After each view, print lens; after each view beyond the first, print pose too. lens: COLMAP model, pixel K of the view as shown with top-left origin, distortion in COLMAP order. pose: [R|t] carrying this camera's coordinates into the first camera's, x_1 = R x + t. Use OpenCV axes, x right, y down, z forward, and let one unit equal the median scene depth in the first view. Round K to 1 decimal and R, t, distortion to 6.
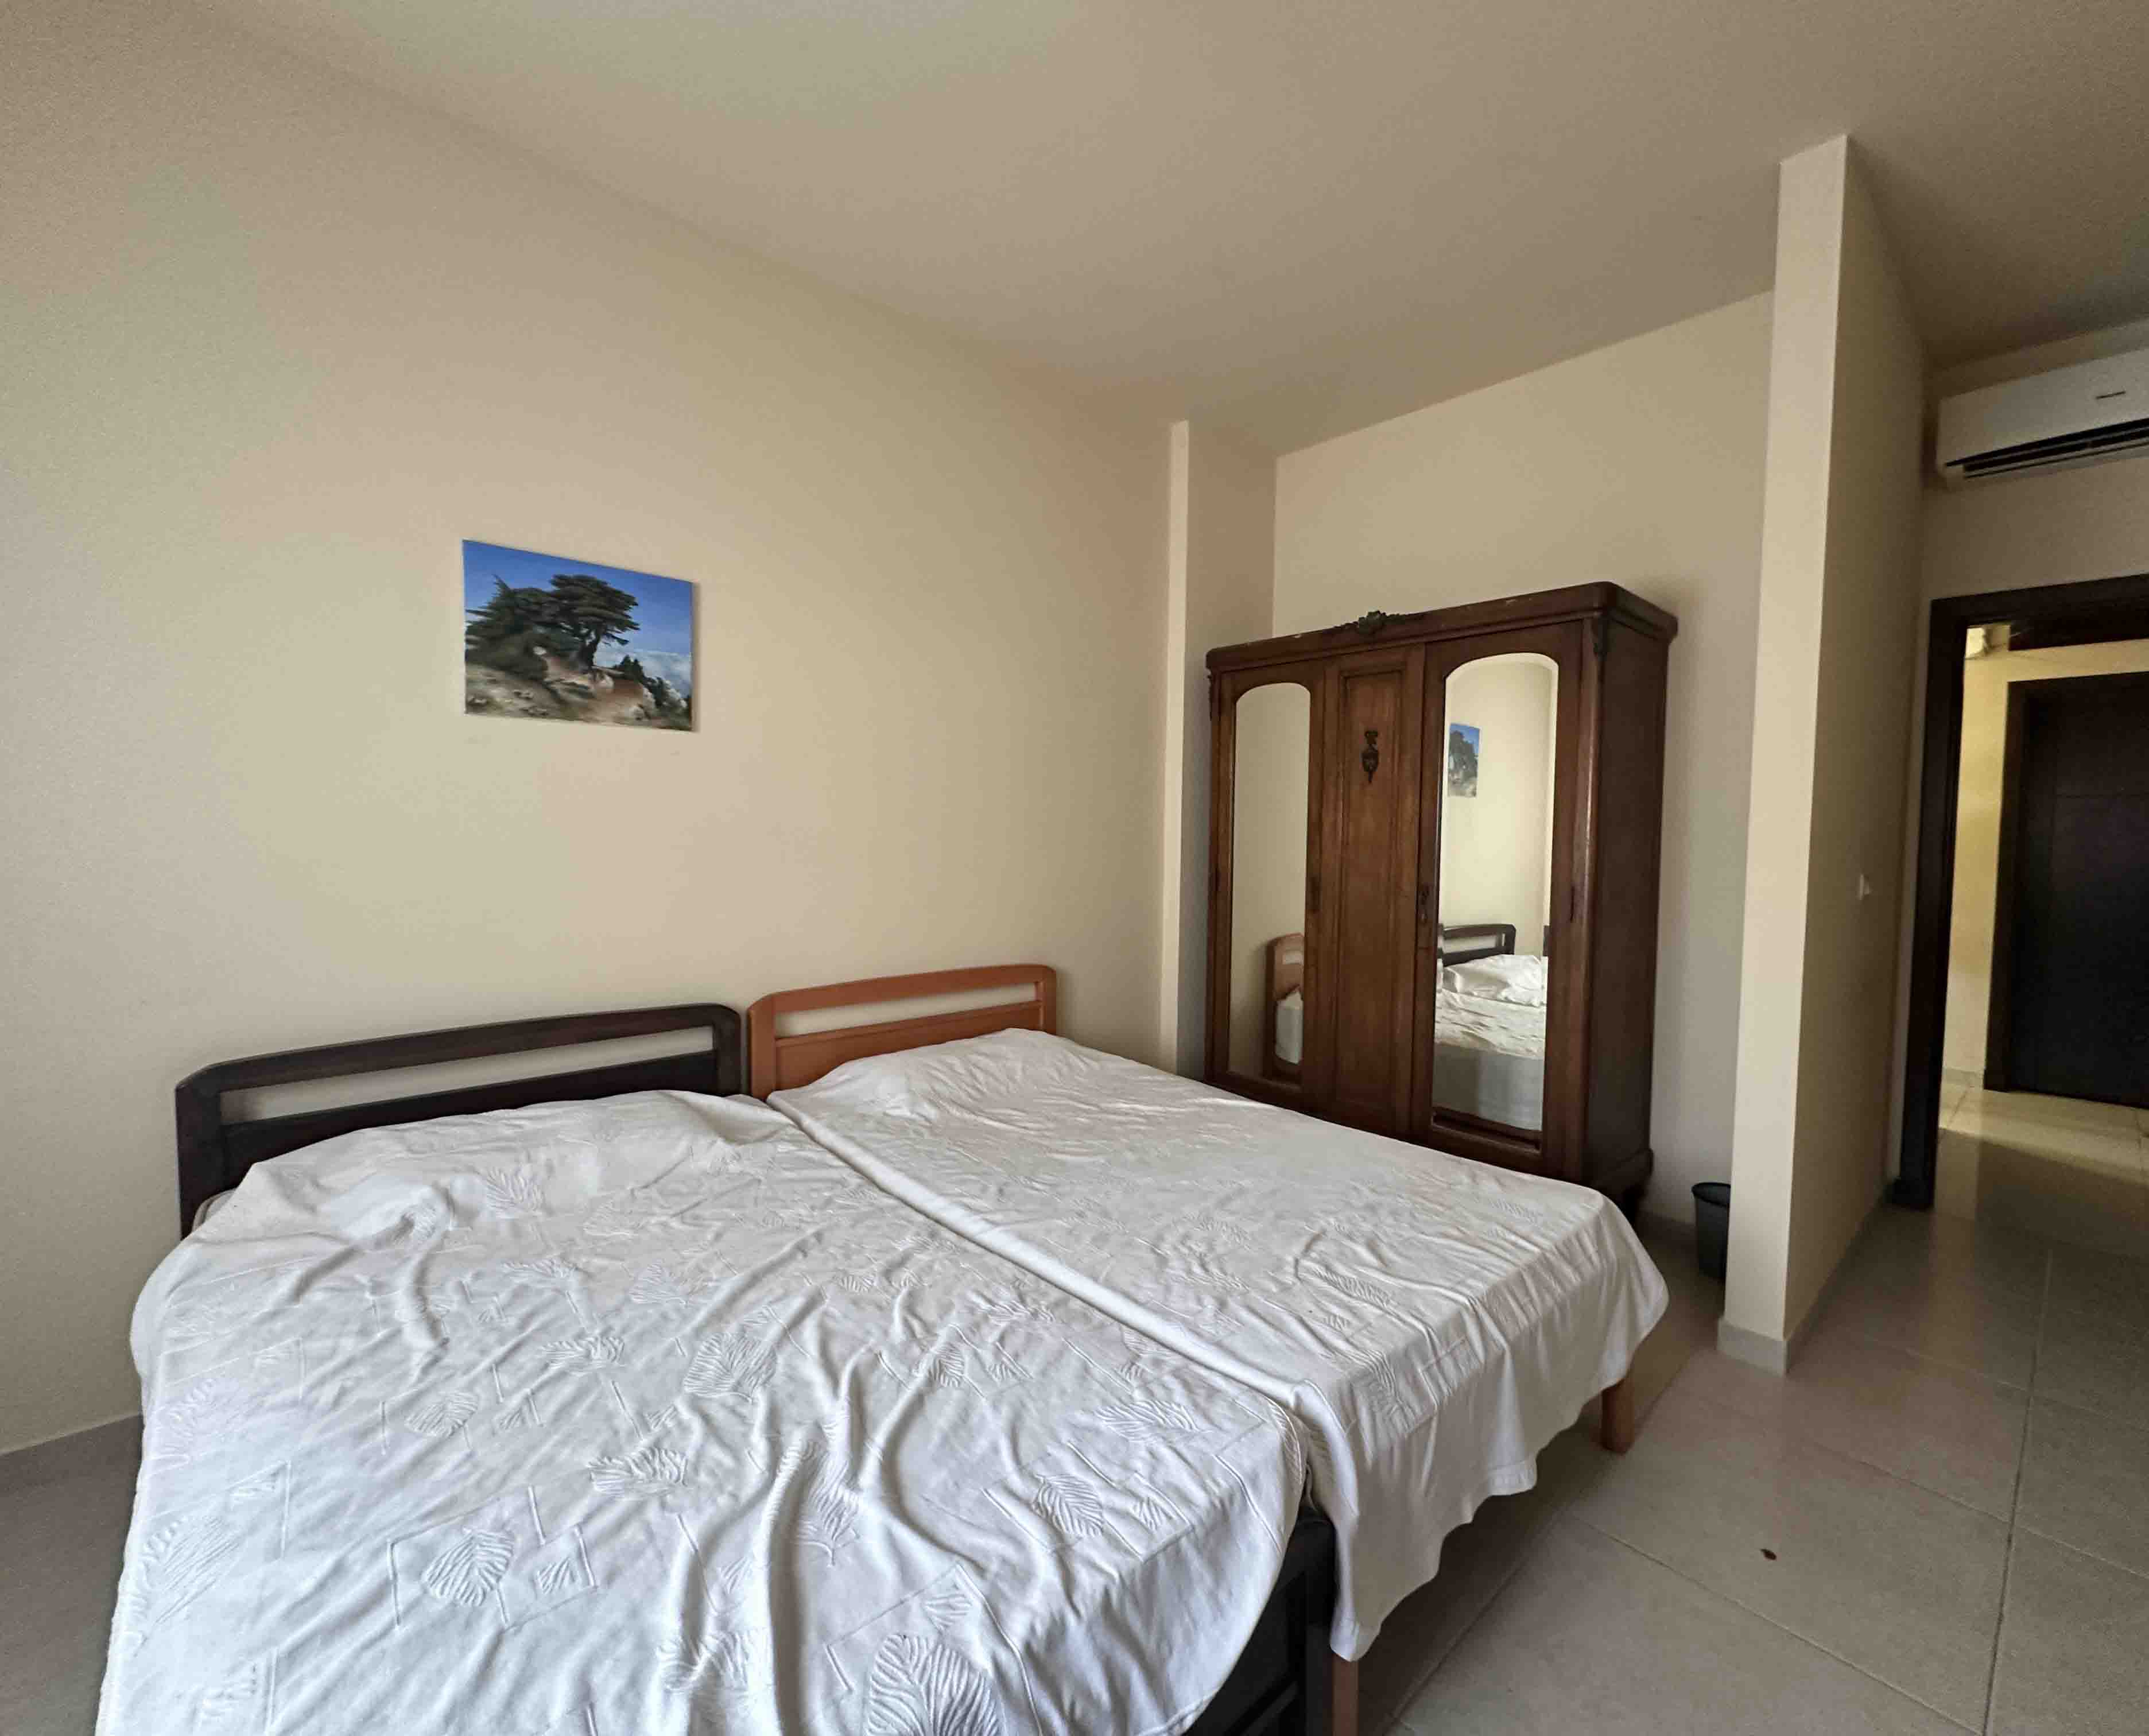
lens RADIAL K [[985.2, 0, 1074.5], [0, 985.2, 868.0], [0, 0, 1]] dist [-0.002093, -0.000148]
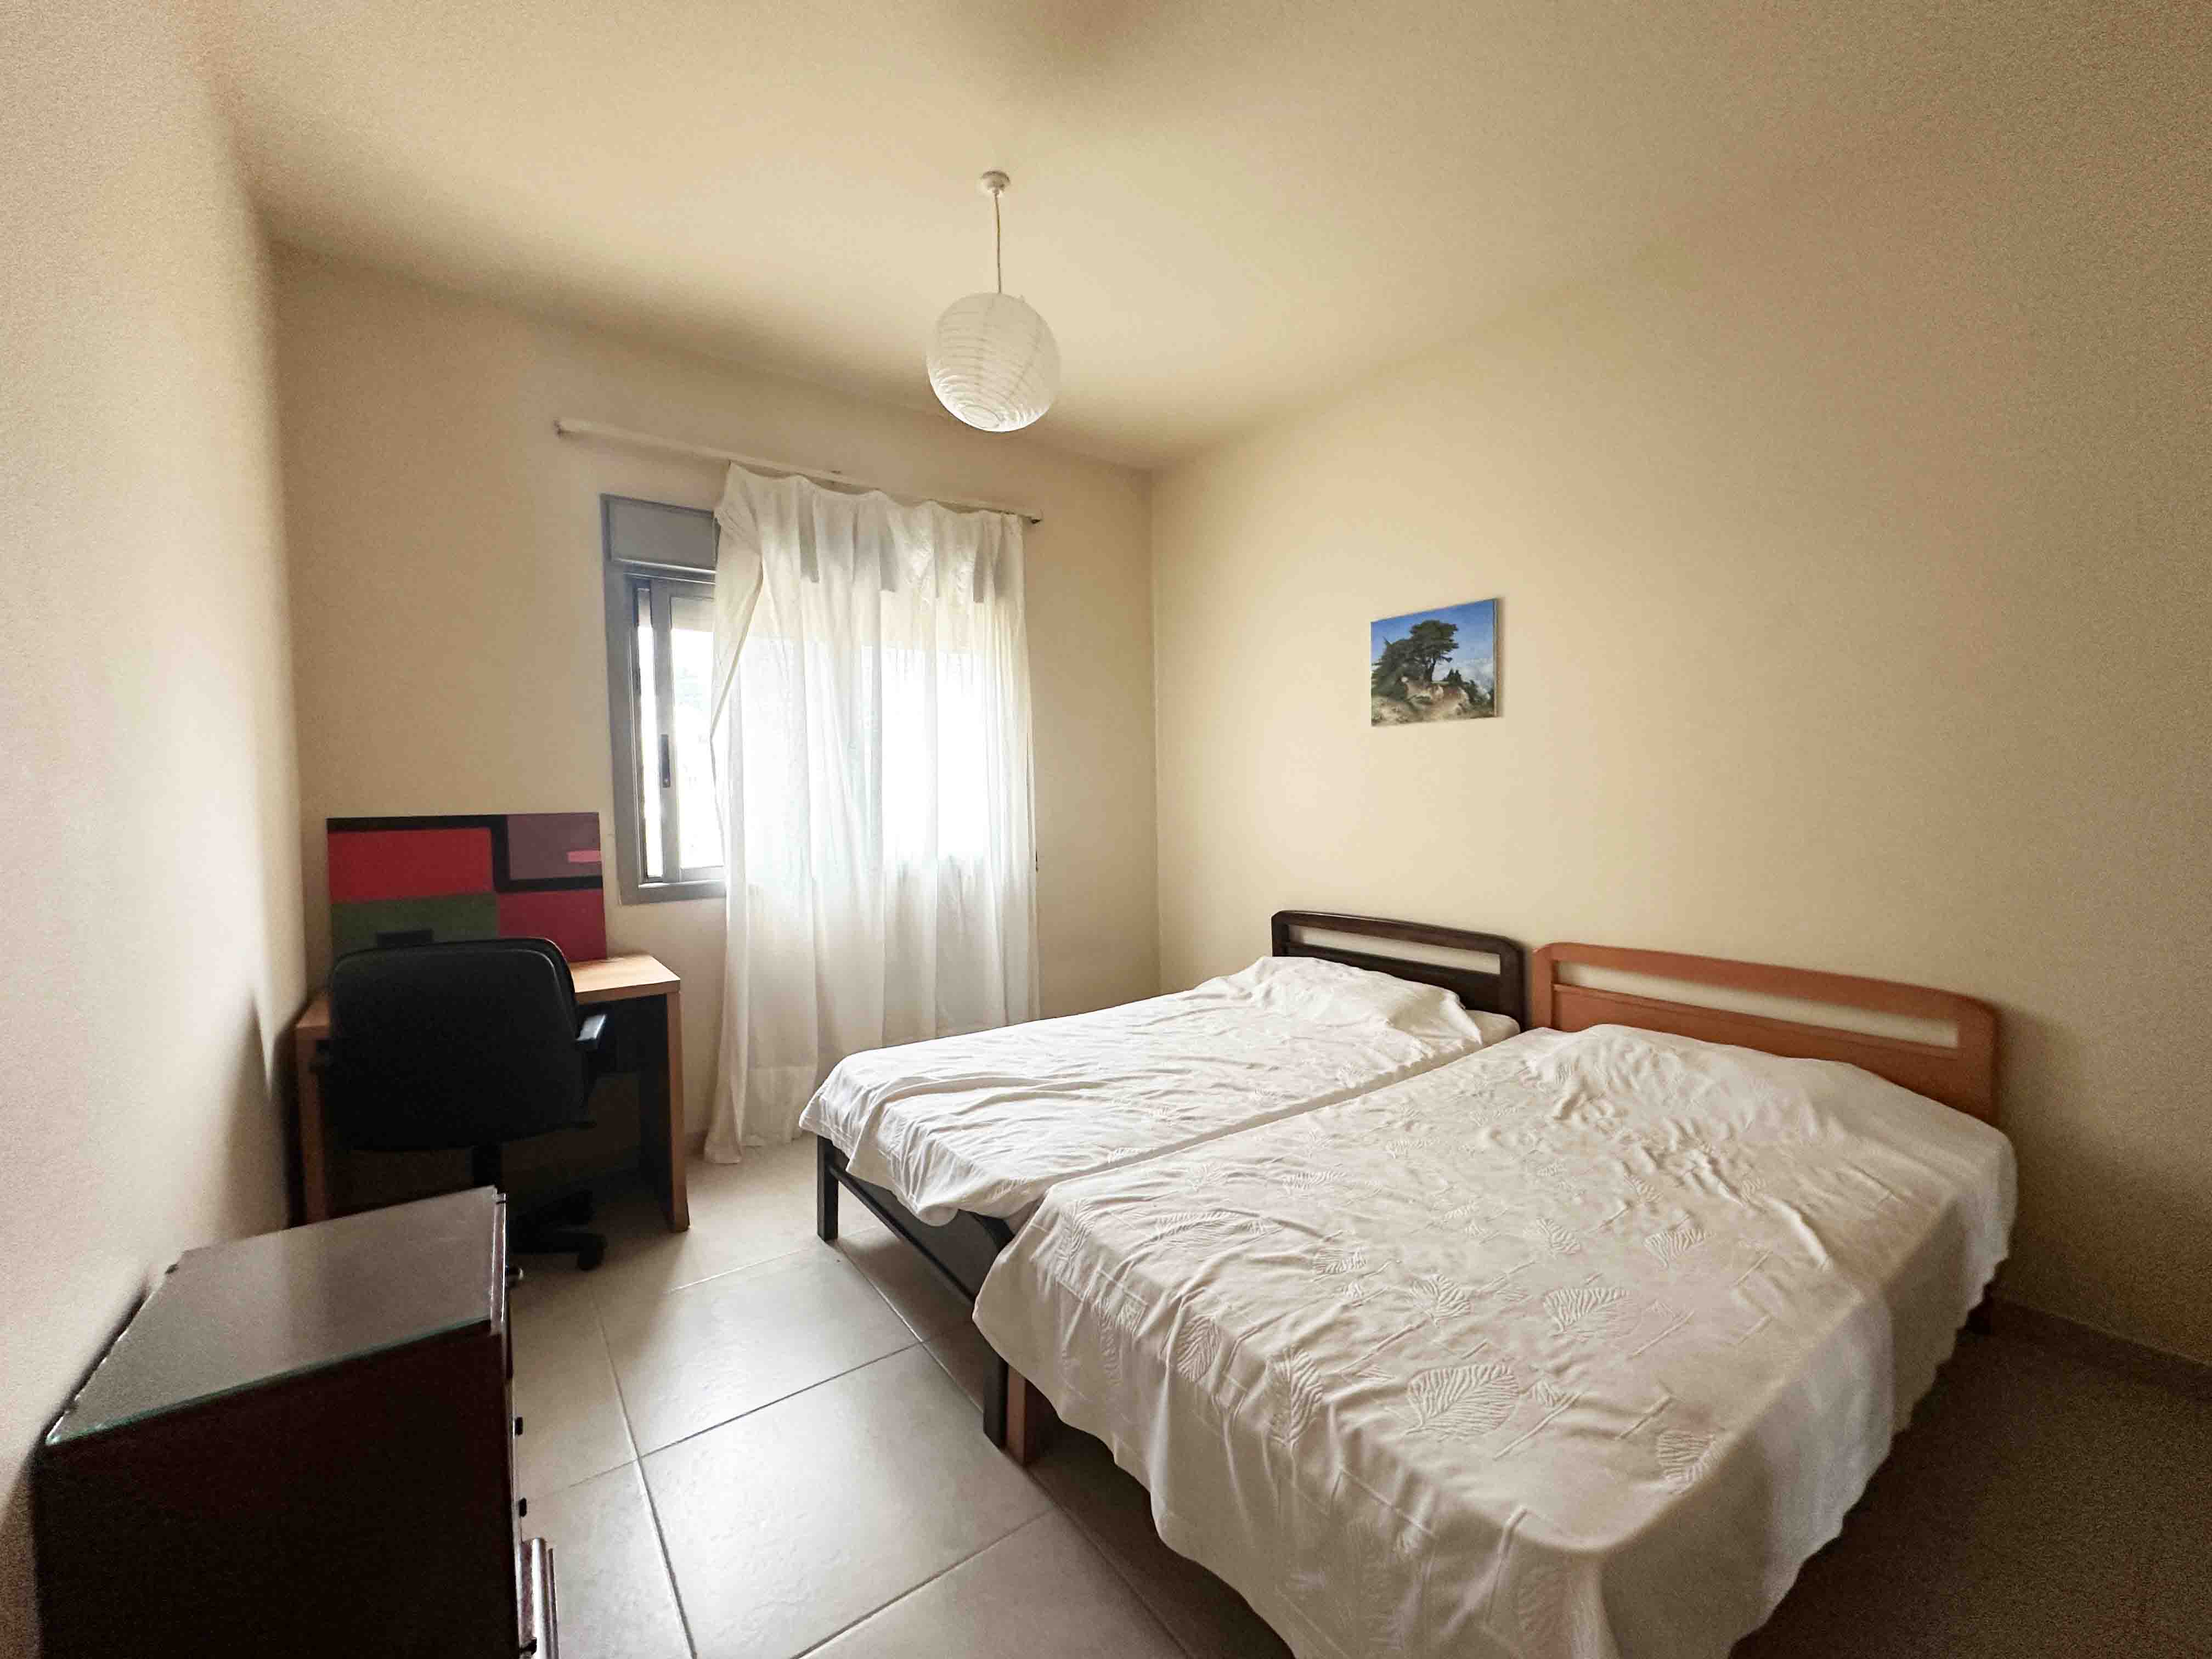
lens RADIAL K [[877.6, 0, 1106.0], [0, 877.6, 829.5], [0, 0, 1]] dist [-0.001689, -0.000055]
pose [[-0.131619, 0.034506, -0.990700, 0.858186], [-0.028788, 0.998839, 0.038614, -0.026767], [0.990882, 0.033603, -0.130473, 0.716524]]
